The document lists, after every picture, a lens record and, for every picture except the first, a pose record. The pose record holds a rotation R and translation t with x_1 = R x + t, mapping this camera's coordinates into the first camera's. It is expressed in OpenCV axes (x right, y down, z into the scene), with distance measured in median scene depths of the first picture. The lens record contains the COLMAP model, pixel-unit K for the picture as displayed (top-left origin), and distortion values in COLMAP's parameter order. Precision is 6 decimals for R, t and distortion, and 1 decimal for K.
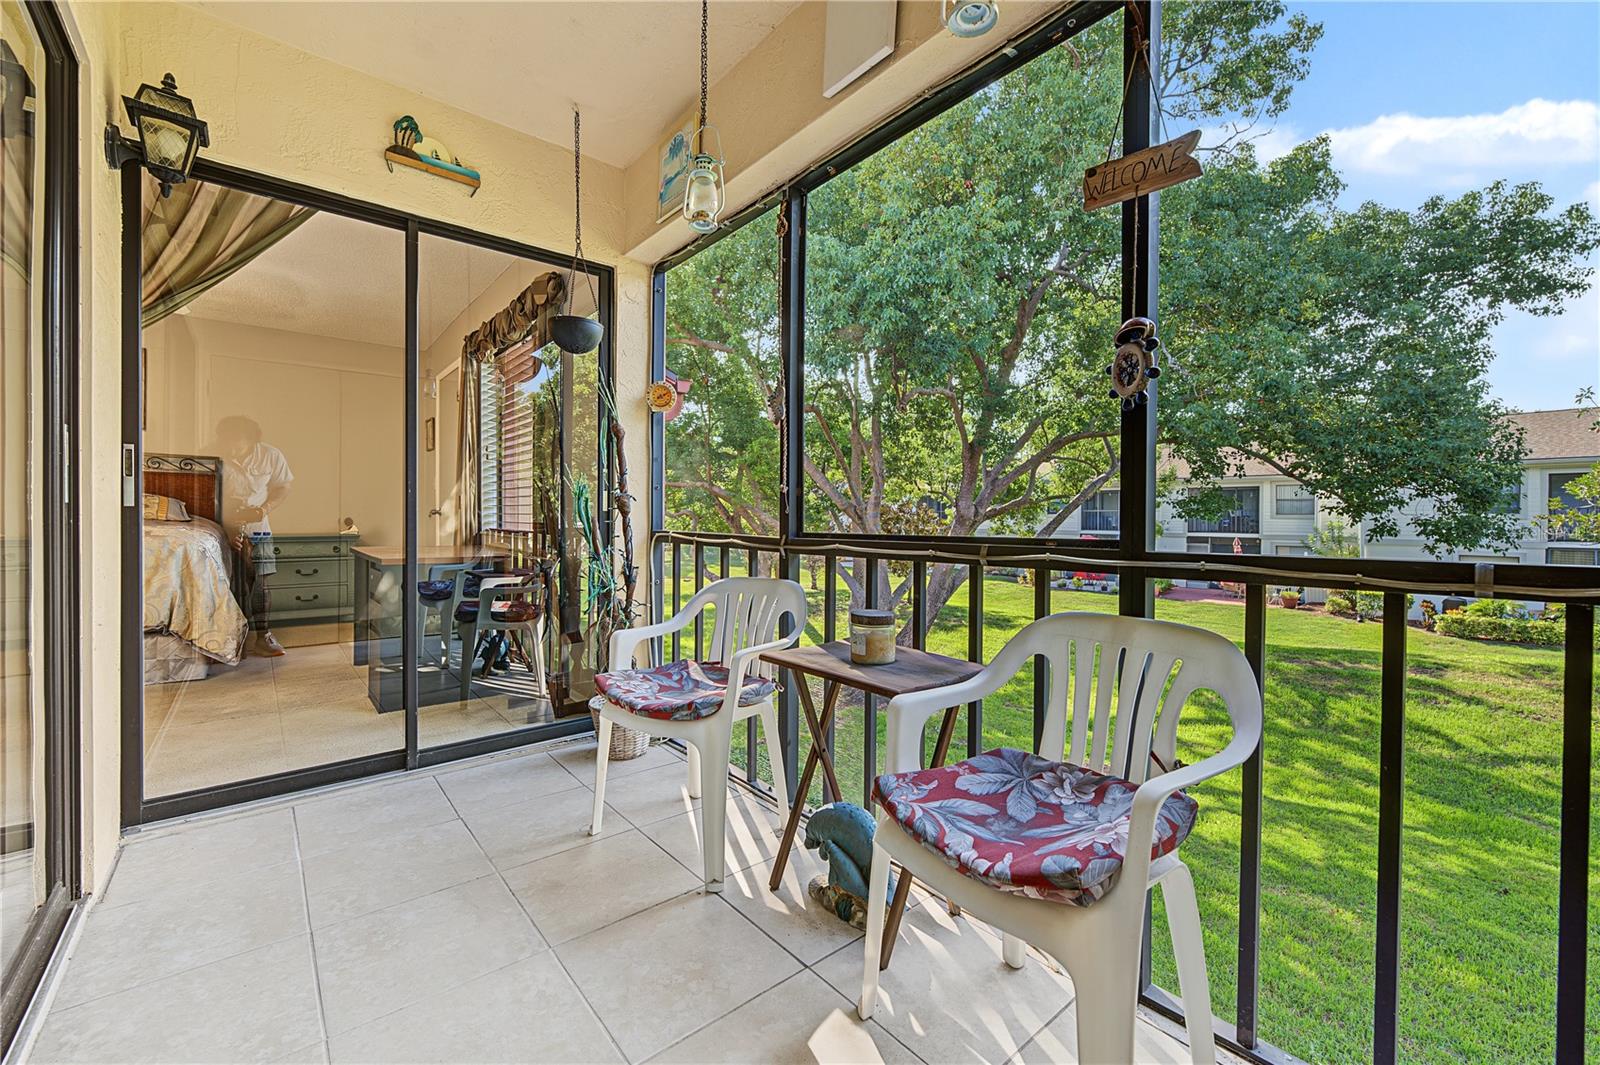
lens RADIAL K [[652.2, 0, 794.9], [0, 652.2, 526.0], [0, 0, 1]] dist [0.001201, 0.000207]
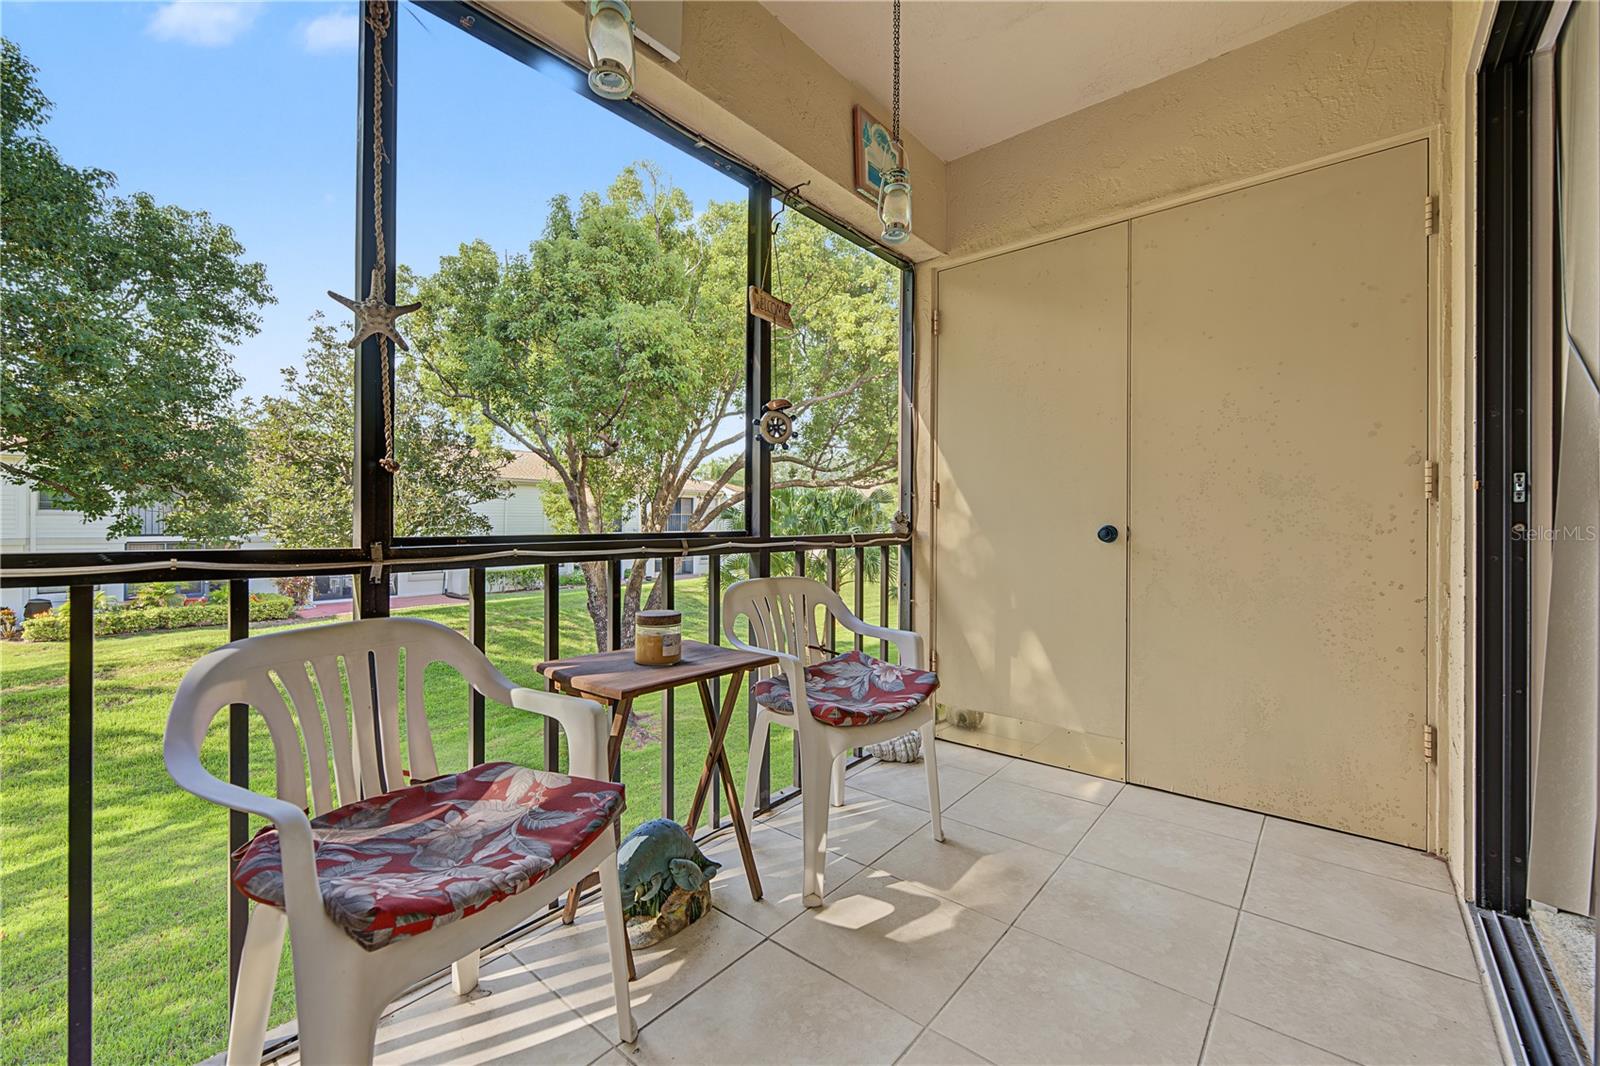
lens RADIAL K [[652.2, 0, 794.9], [0, 652.2, 526.5], [0, 0, 1]] dist [0.001201, 0.000207]
pose [[-0.177188, -0.010681, 0.984119, -0.192495], [0.004947, 0.999919, 0.011743, -0.001628], [-0.984165, 0.006949, -0.177121, 0.213138]]
